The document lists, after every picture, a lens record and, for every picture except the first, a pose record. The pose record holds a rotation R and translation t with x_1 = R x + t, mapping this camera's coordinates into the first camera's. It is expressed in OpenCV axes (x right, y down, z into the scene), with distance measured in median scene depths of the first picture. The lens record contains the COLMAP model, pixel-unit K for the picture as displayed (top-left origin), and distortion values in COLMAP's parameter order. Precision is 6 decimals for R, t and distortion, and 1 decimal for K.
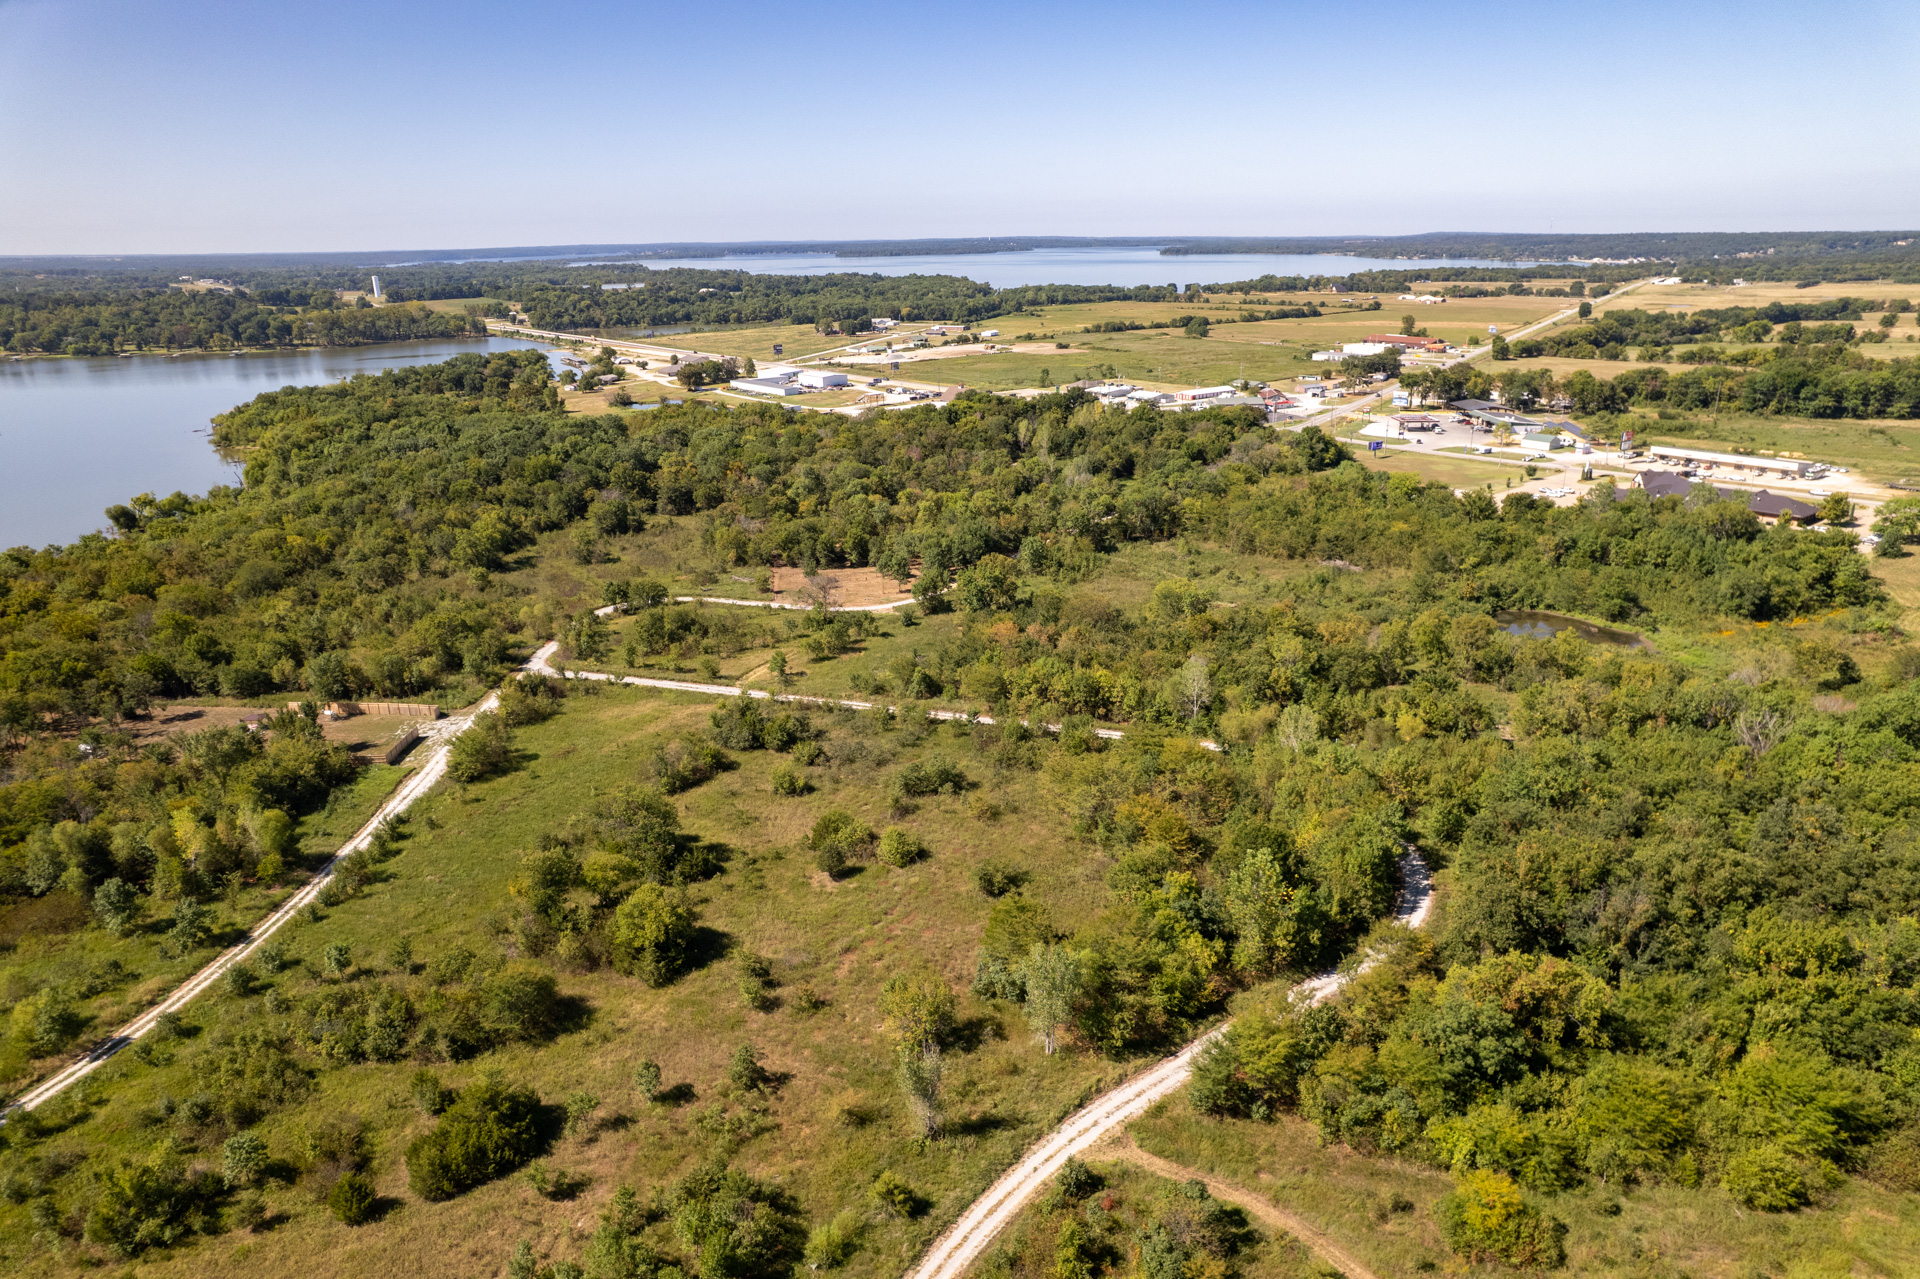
lens RADIAL K [[1235.7, 0, 971.0], [0, 1235.7, 643.0], [0, 0, 1]] dist [-0.080267, 0.075383]
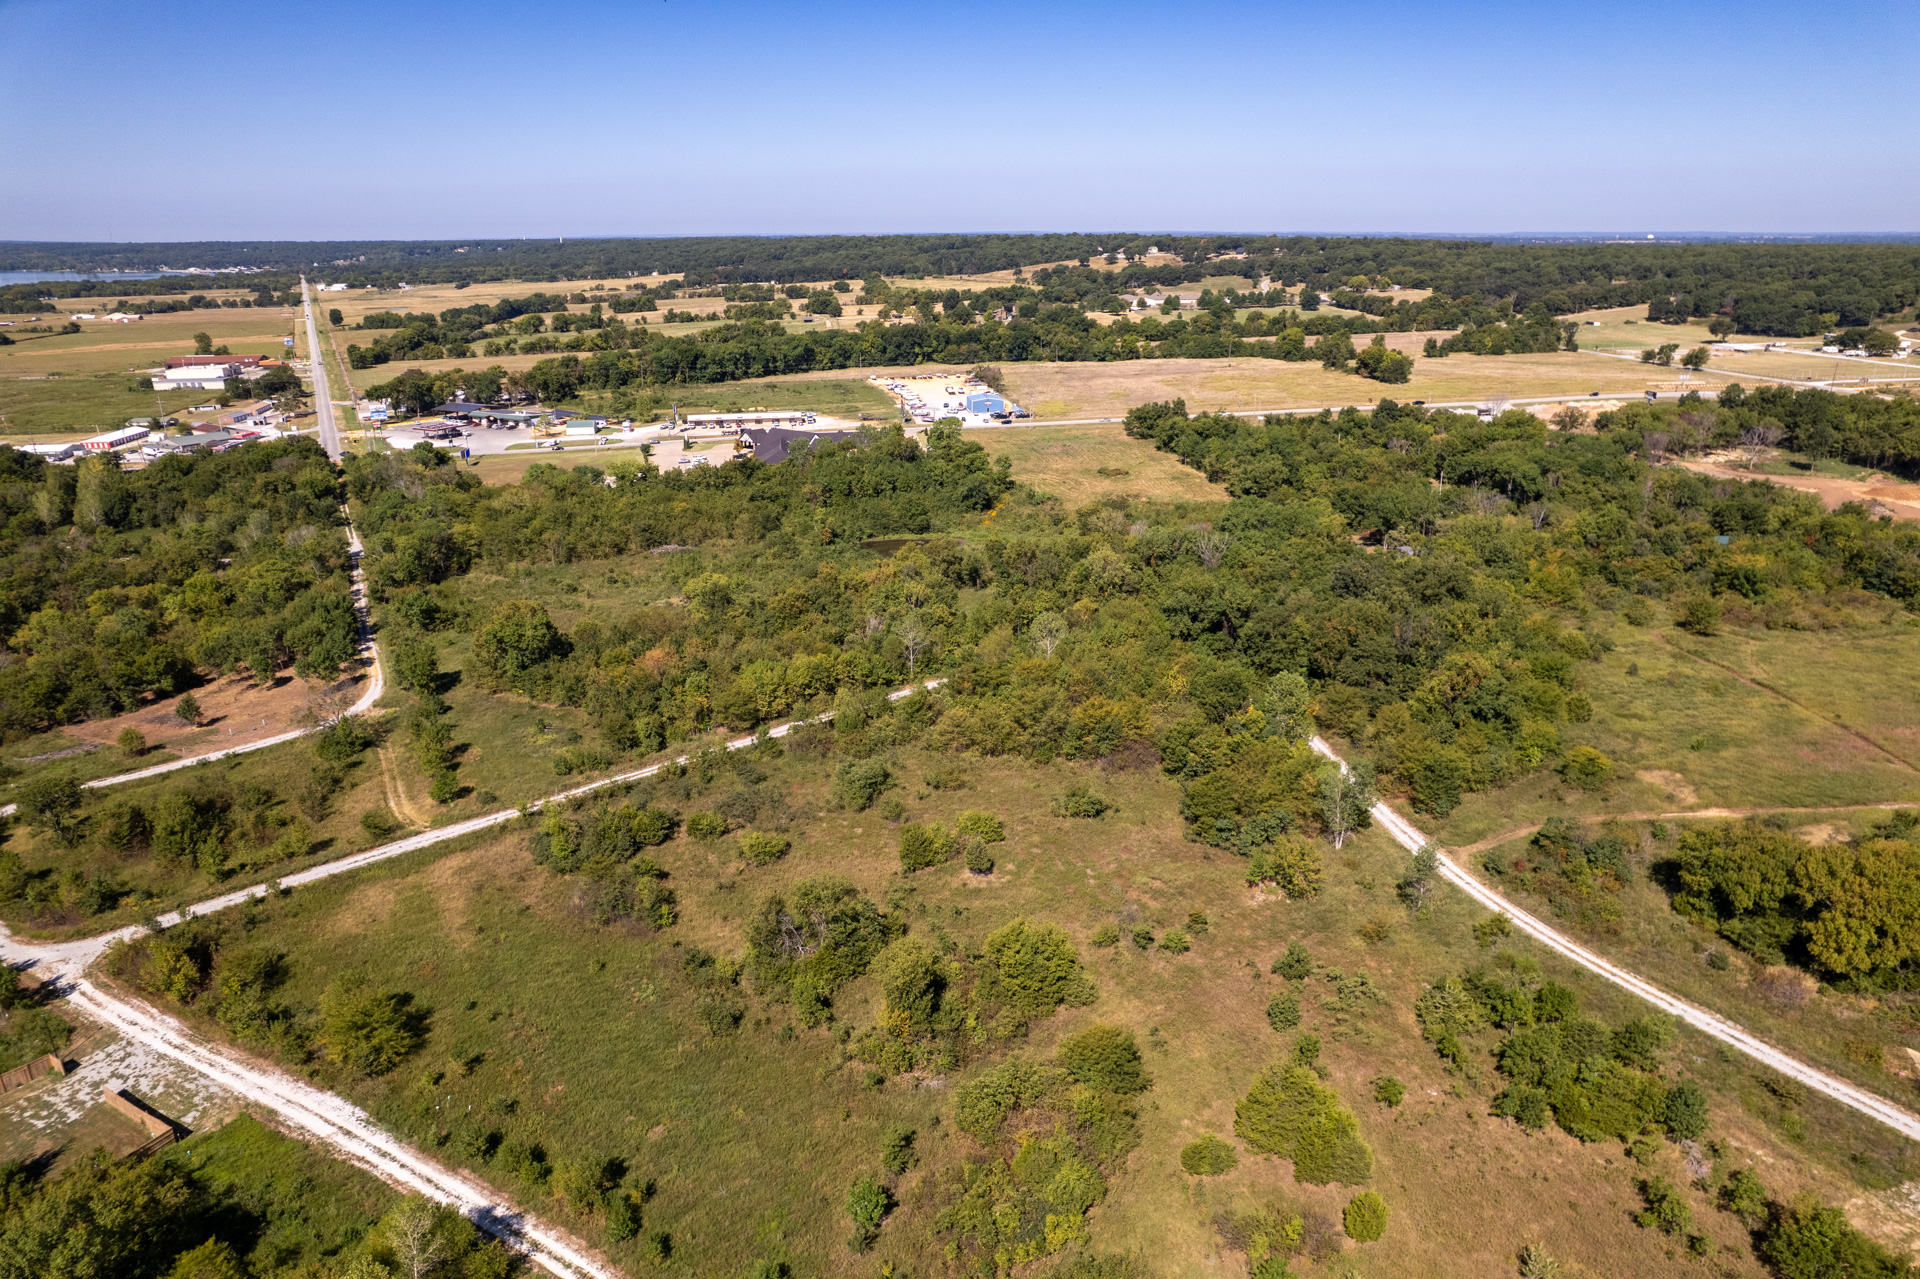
lens RADIAL K [[1235.7, 0, 971.0], [0, 1235.7, 643.0], [0, 0, 1]] dist [-0.080267, 0.075383]
pose [[0.498106, -0.267909, 0.824691, -0.209071], [0.273508, 0.951065, 0.143767, -0.030998], [-0.822851, 0.153948, 0.547007, 0.102736]]
